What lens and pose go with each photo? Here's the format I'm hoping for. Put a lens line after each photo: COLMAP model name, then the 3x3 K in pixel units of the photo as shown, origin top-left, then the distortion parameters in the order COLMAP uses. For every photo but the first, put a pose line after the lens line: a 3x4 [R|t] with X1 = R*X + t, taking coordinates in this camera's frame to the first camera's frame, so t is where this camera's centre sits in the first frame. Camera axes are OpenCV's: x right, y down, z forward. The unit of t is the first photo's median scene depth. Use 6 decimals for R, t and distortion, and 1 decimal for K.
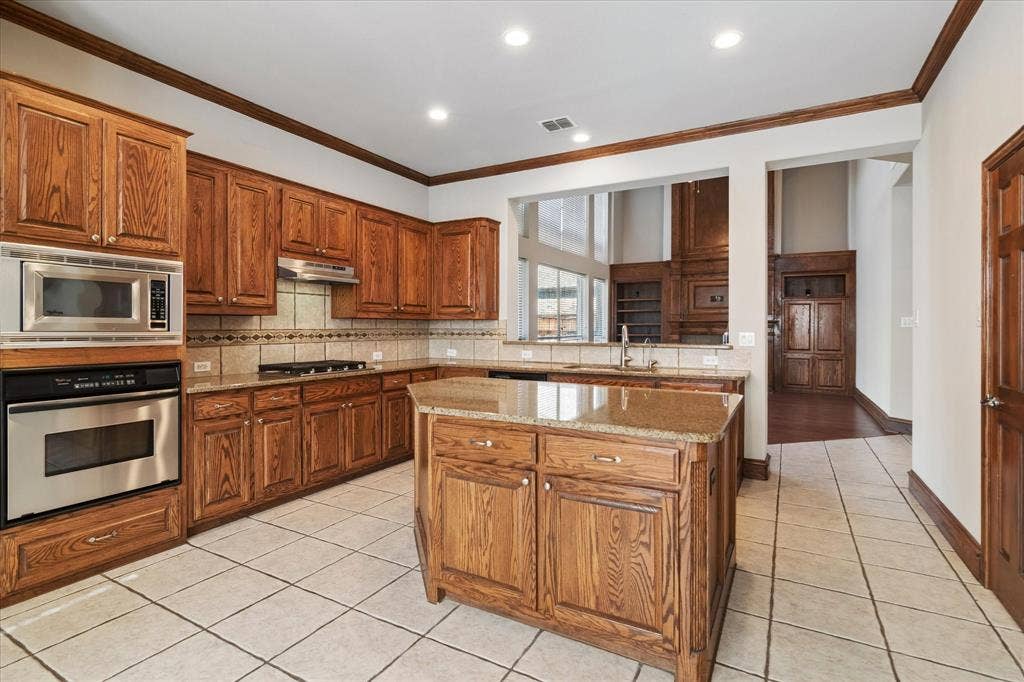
lens RADIAL K [[493.1, 0, 516.9], [0, 493.1, 333.3], [0, 0, 1]] dist [-0.002598, 0.002241]
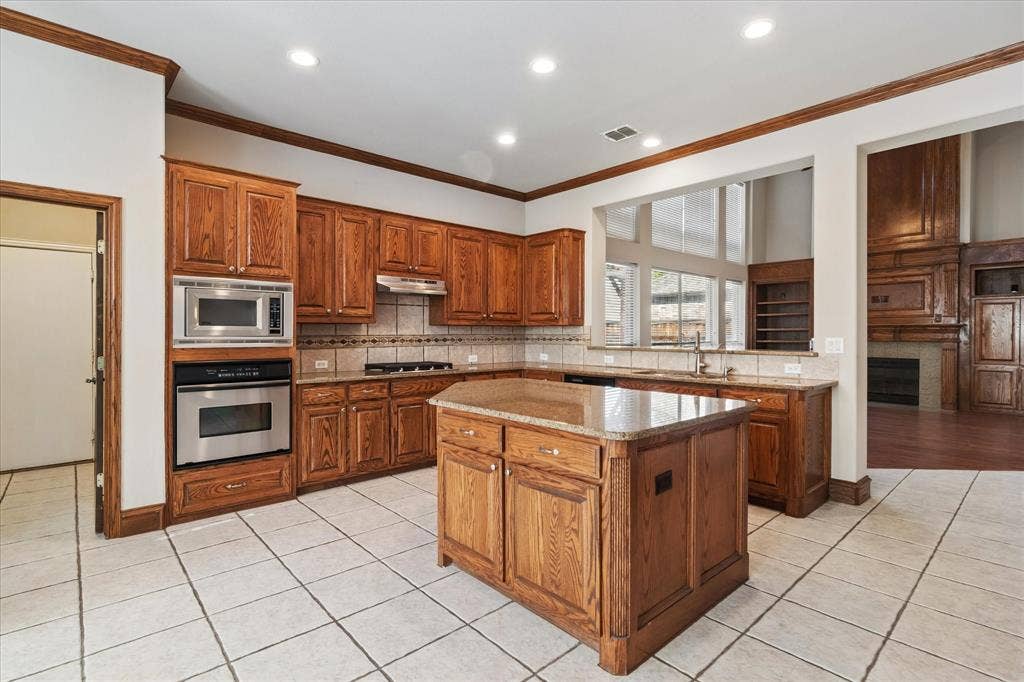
lens RADIAL K [[493.1, 0, 517.6], [0, 493.1, 339.0], [0, 0, 1]] dist [-0.002598, 0.002241]
pose [[0.947073, 0.002053, -0.321013, 0.214489], [-0.002223, 0.999998, -0.000164, 0.001488], [0.321012, 0.000869, 0.947075, -0.033233]]
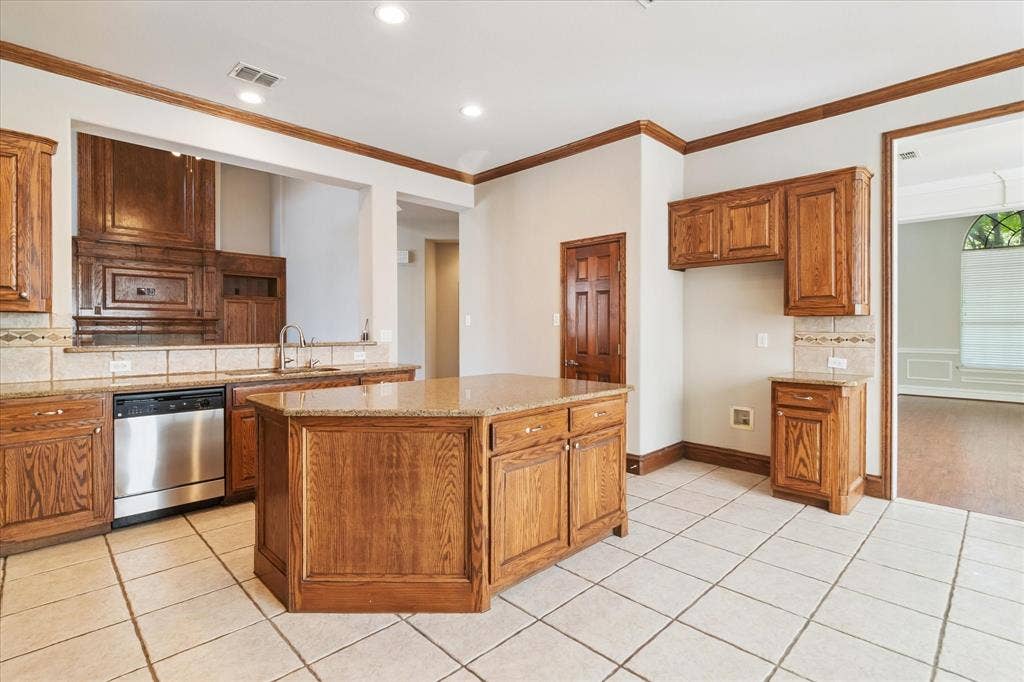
lens RADIAL K [[493.1, 0, 520.4], [0, 493.1, 333.3], [0, 0, 1]] dist [-0.002598, 0.002241]
pose [[0.272277, -0.013956, 0.962118, -0.604304], [0.009425, 0.999886, 0.011837, -0.005404], [-0.962173, 0.005845, 0.272378, 0.374712]]
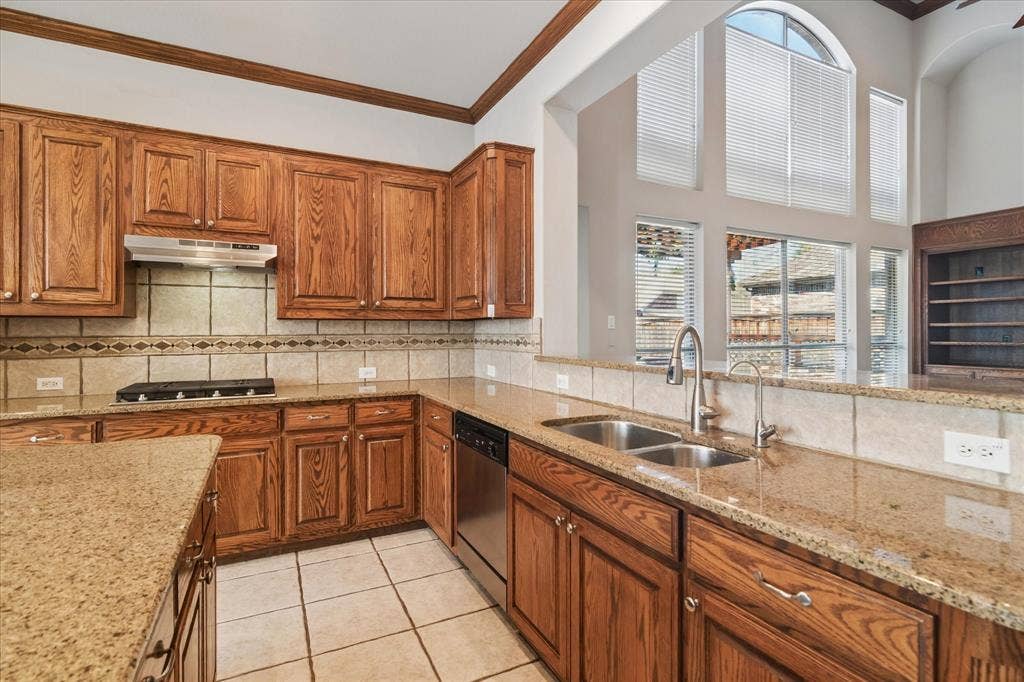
lens RADIAL K [[493.1, 0, 518.8], [0, 493.1, 328.9], [0, 0, 1]] dist [-0.002598, 0.002241]
pose [[0.827648, -0.006747, -0.561207, 0.358203], [-0.002485, 0.999874, -0.015685, -0.007450], [0.561242, 0.014376, 0.827527, 0.674208]]
